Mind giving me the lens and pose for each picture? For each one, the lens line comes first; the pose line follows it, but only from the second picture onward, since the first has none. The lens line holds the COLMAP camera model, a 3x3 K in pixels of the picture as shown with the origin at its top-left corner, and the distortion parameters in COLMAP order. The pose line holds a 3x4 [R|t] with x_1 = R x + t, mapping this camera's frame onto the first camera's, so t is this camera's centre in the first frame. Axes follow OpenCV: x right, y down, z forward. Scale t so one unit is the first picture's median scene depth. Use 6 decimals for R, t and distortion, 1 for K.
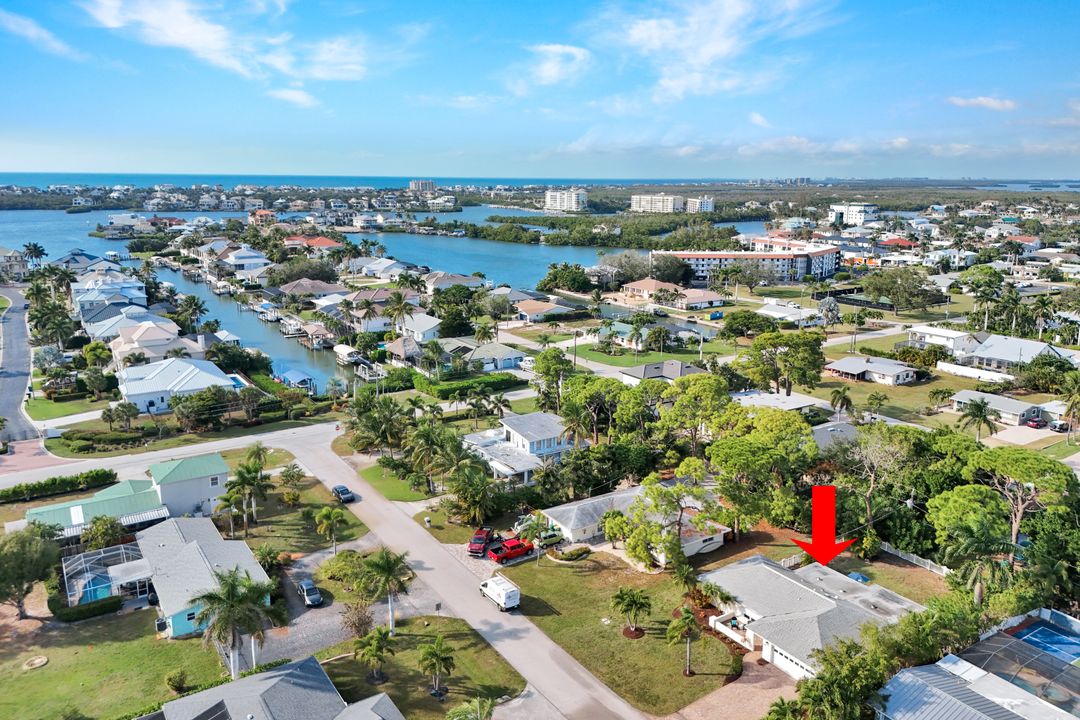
lens RADIAL K [[793.2, 0, 537.1], [0, 793.2, 360.9], [0, 0, 1]] dist [0.064956, -0.025820]
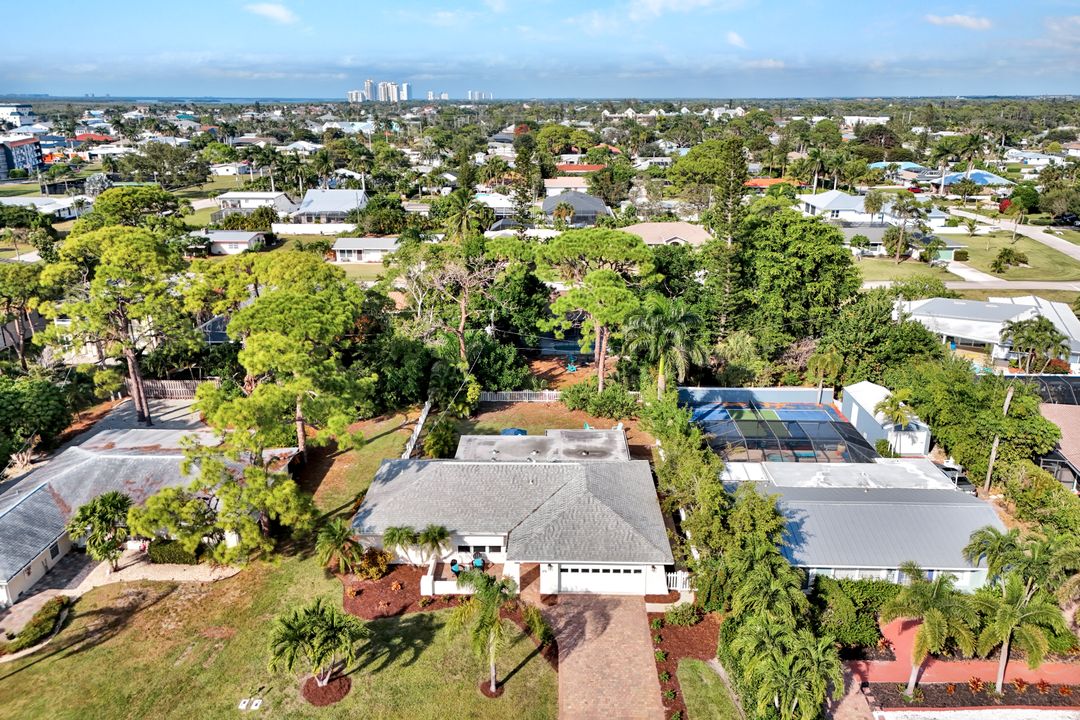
lens RADIAL K [[793.2, 0, 539.8], [0, 793.2, 355.5], [0, 0, 1]] dist [0.064956, -0.025820]
pose [[0.573177, -0.264487, 0.775574, -0.055562], [0.192645, 0.963444, 0.186183, 0.035038], [-0.796464, 0.042695, 0.603176, 0.258663]]
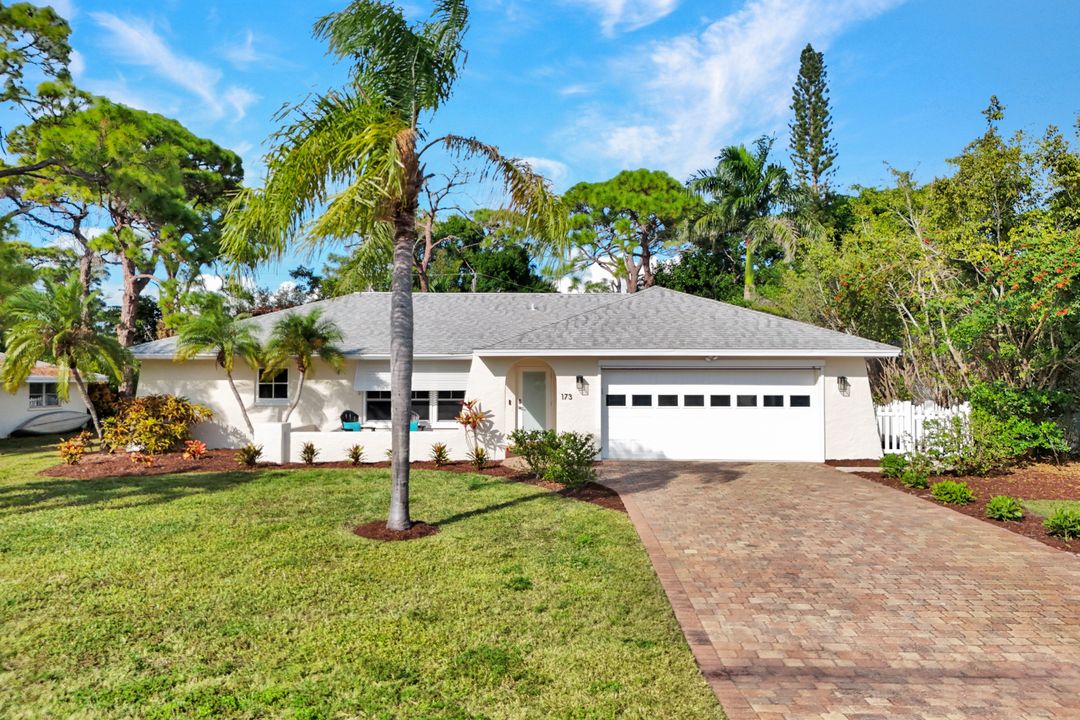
lens RADIAL K [[793.2, 0, 539.8], [0, 793.2, 360.0], [0, 0, 1]] dist [0.064956, -0.025820]
pose [[0.574922, -0.005113, 0.818192, 0.033376], [0.188848, 0.973810, -0.126614, 0.148839], [-0.796116, 0.227307, 0.560830, 0.352278]]
